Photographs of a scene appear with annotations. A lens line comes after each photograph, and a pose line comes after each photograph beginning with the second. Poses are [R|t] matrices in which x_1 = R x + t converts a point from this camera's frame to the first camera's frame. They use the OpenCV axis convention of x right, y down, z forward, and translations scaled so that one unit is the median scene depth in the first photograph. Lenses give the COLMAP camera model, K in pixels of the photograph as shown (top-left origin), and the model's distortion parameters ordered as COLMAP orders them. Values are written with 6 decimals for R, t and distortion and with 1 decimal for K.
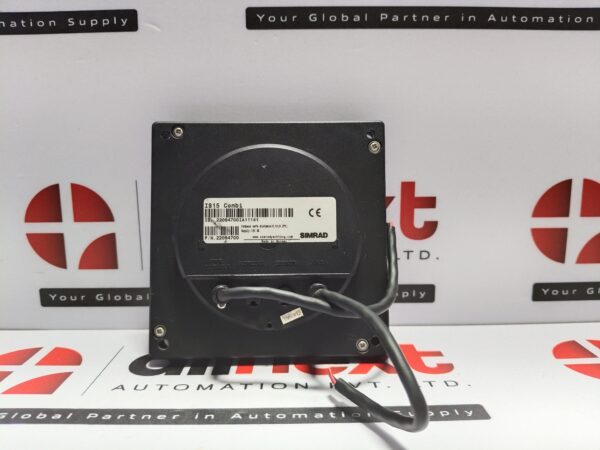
lens RADIAL K [[451.6, 0, 299.6], [0, 451.6, 226.2], [0, 0, 1]] dist [-0.038296, -0.018995]
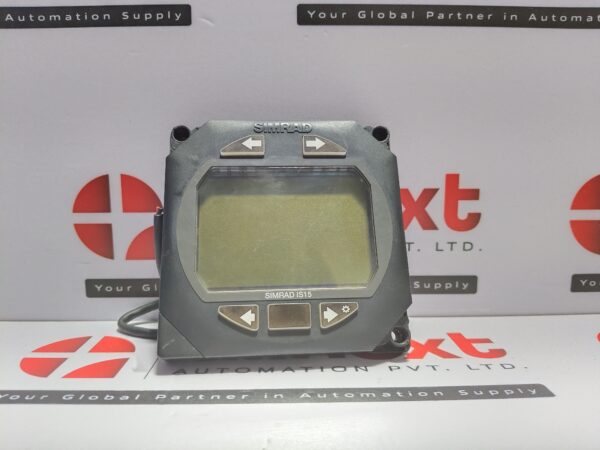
lens RADIAL K [[451.6, 0, 303.1], [0, 451.6, 224.3], [0, 0, 1]] dist [-0.038296, -0.018995]
pose [[0.999963, 0.003368, 0.007947, -0.112256], [-0.003144, 0.999601, -0.028071, 0.047451], [-0.008039, 0.028044, 0.999574, -0.017842]]
